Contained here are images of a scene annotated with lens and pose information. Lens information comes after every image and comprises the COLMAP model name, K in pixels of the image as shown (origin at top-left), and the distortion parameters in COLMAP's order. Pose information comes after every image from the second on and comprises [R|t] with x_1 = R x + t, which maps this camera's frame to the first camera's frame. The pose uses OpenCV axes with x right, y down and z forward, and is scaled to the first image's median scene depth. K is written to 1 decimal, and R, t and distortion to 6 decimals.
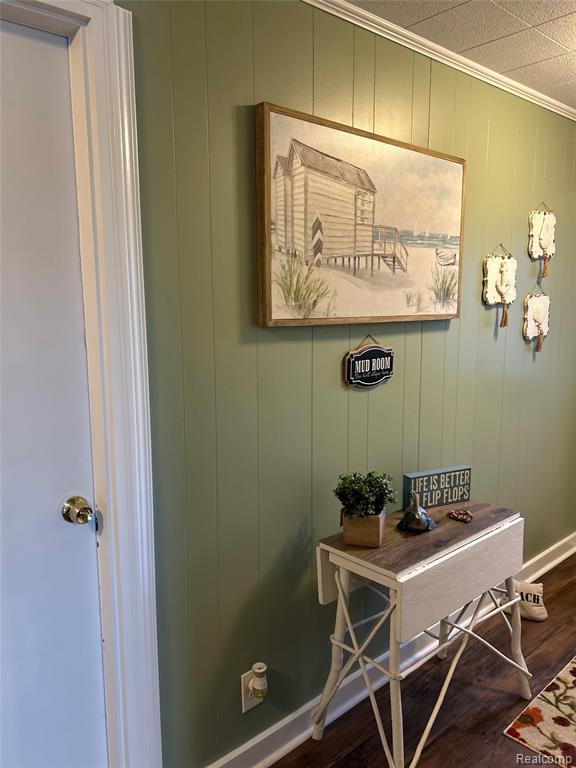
lens RADIAL K [[577.7, 0, 288.7], [0, 577.7, 385.4], [0, 0, 1]] dist [0.050364, -0.051572]
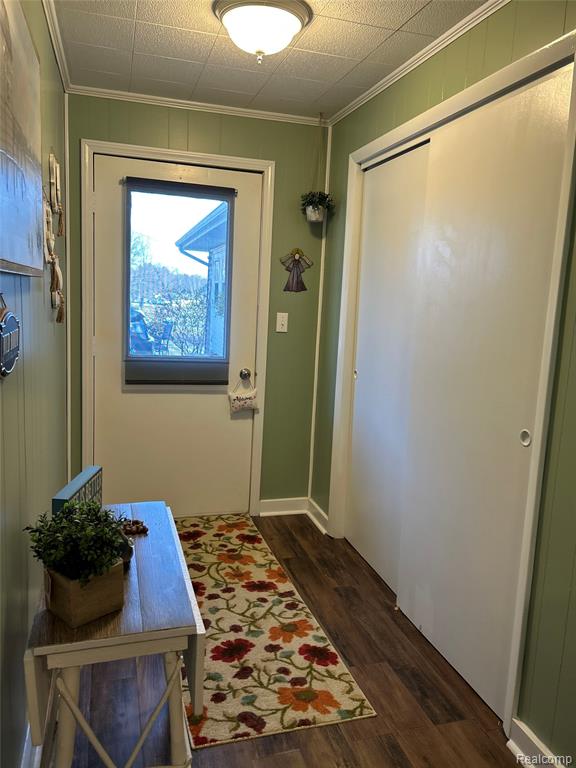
lens RADIAL K [[577.7, 0, 287.7], [0, 577.7, 381.5], [0, 0, 1]] dist [0.050364, -0.051572]
pose [[0.423222, -0.105043, 0.899916, -0.318406], [0.074127, 0.993941, 0.081157, -0.023588], [-0.902988, 0.032360, 0.428445, 0.472870]]
